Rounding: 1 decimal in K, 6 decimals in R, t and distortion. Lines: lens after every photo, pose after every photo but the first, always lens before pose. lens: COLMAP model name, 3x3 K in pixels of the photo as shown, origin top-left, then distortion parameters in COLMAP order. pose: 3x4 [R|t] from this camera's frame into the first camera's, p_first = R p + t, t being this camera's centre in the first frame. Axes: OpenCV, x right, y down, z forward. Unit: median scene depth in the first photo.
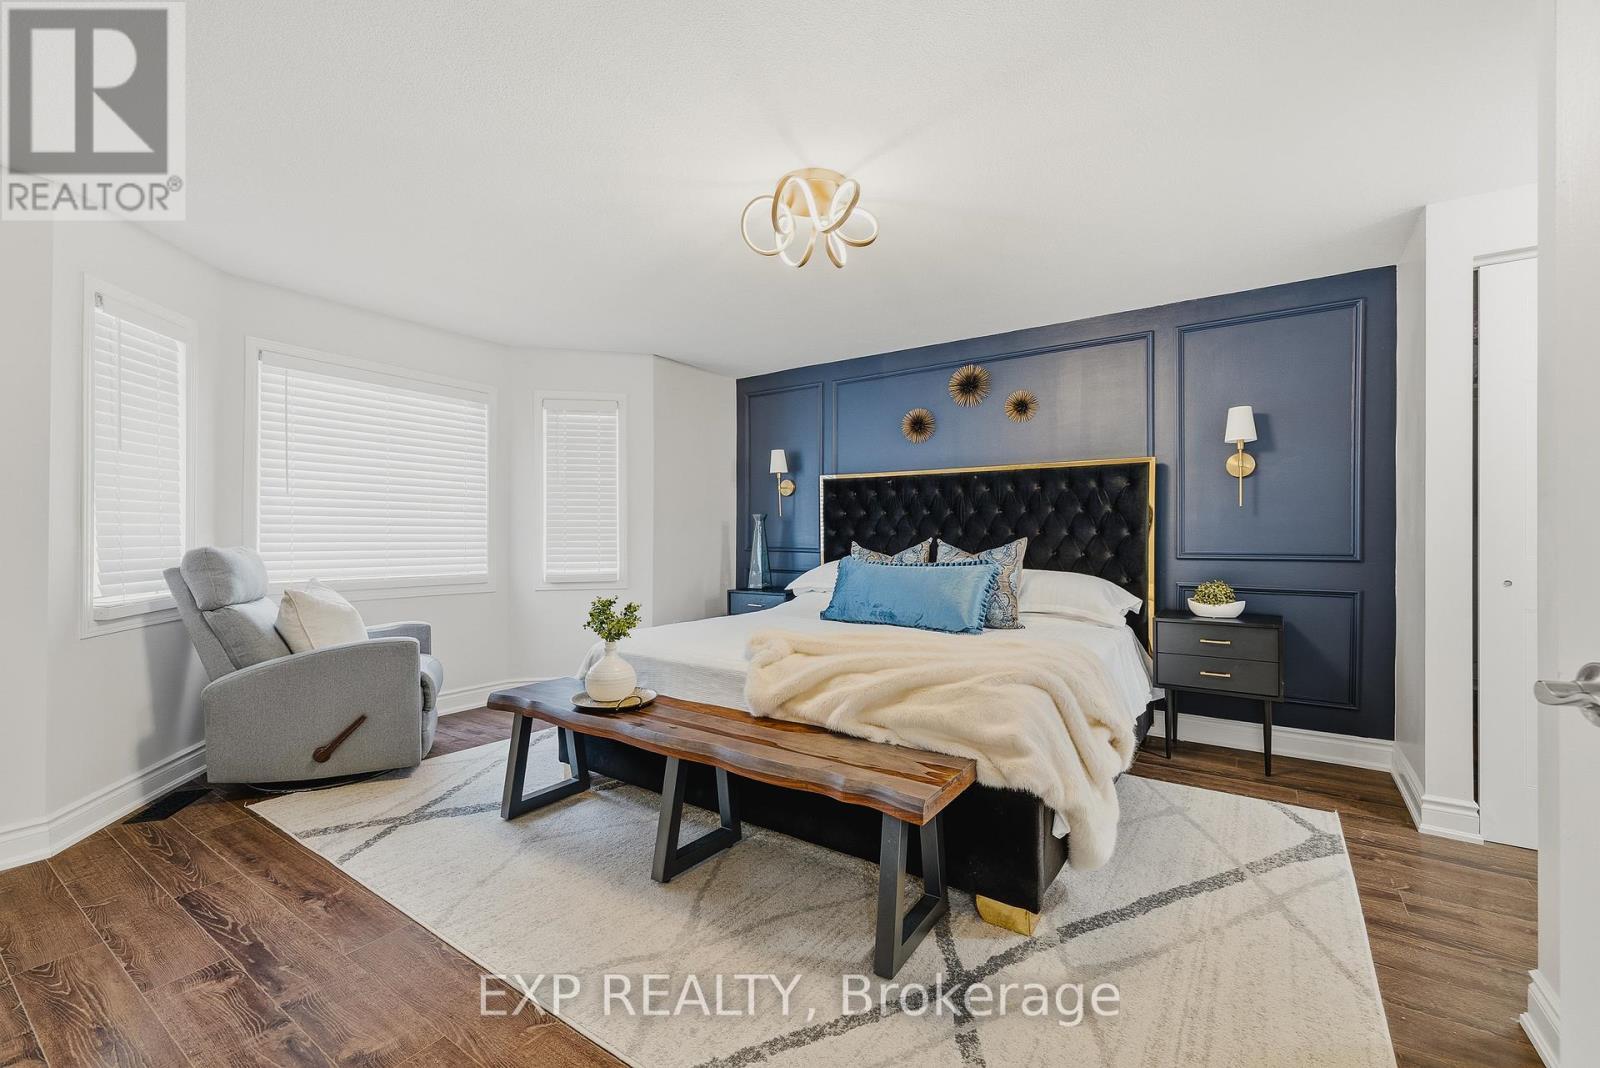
lens RADIAL K [[668.9, 0, 796.4], [0, 668.9, 540.9], [0, 0, 1]] dist [0.002731, 0.000178]
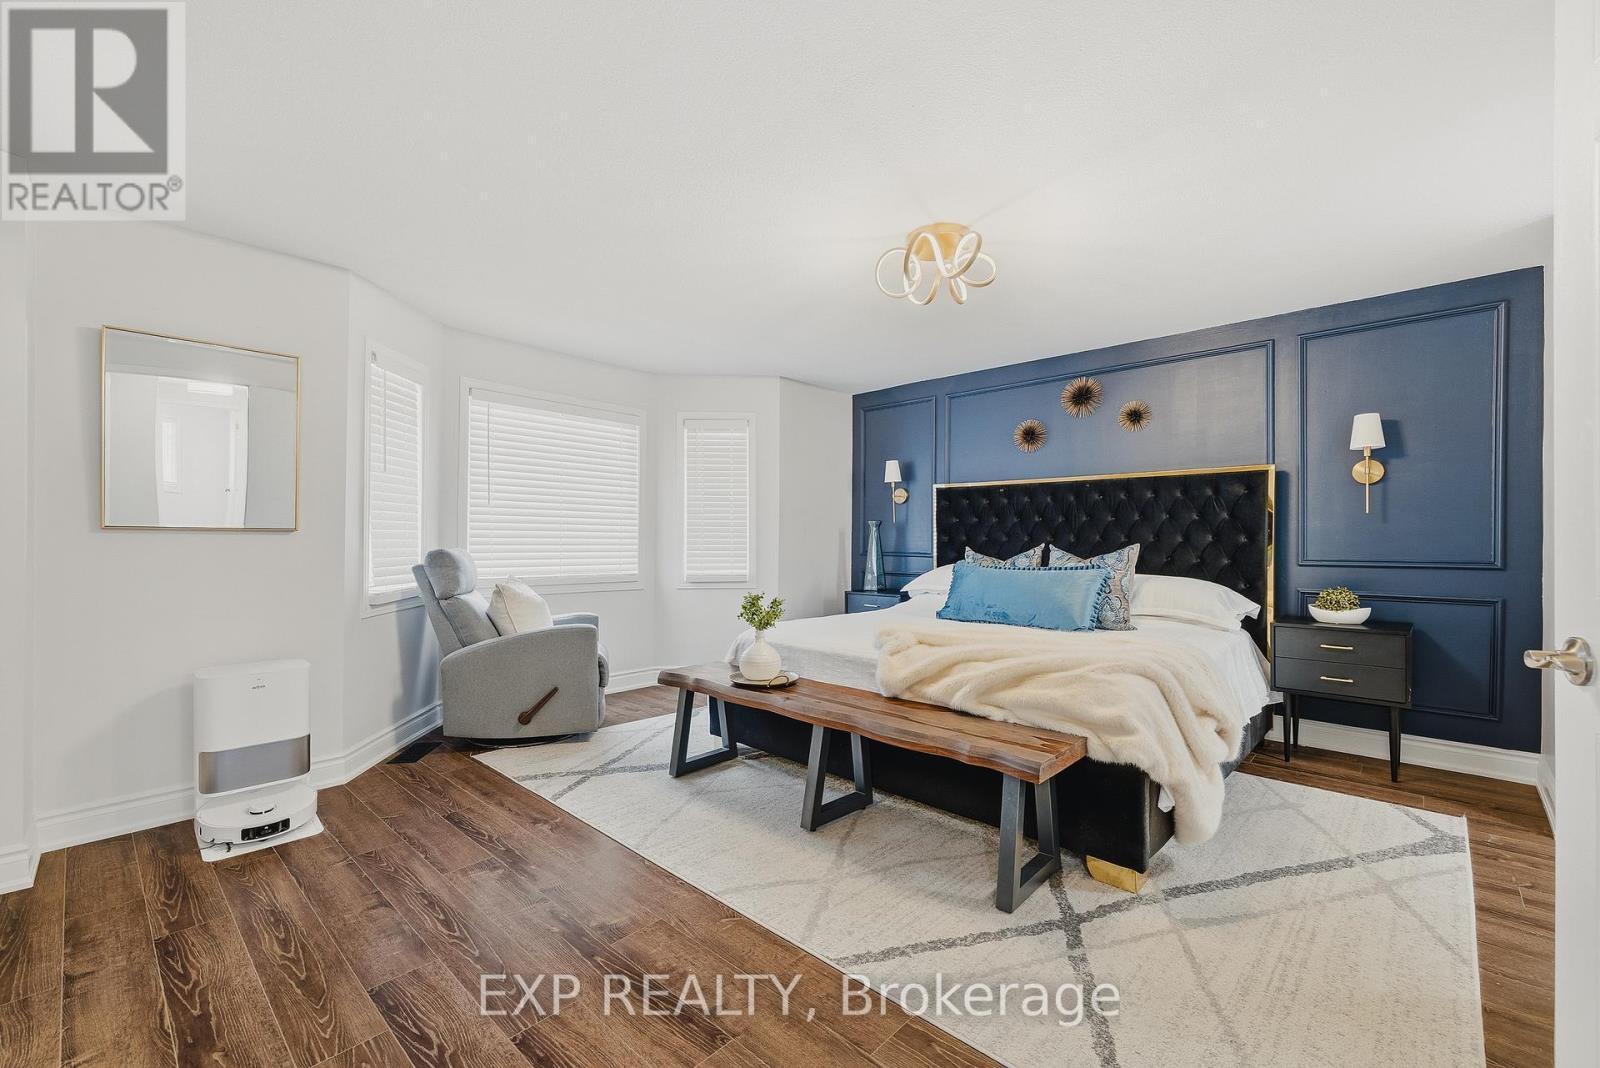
lens RADIAL K [[668.9, 0, 796.4], [0, 668.9, 540.9], [0, 0, 1]] dist [0.002731, 0.000178]
pose [[0.988679, 0.003463, -0.150007, -0.037009], [-0.004697, 0.999958, -0.007872, 0.001968], [0.149974, 0.008488, 0.988654, -0.149442]]
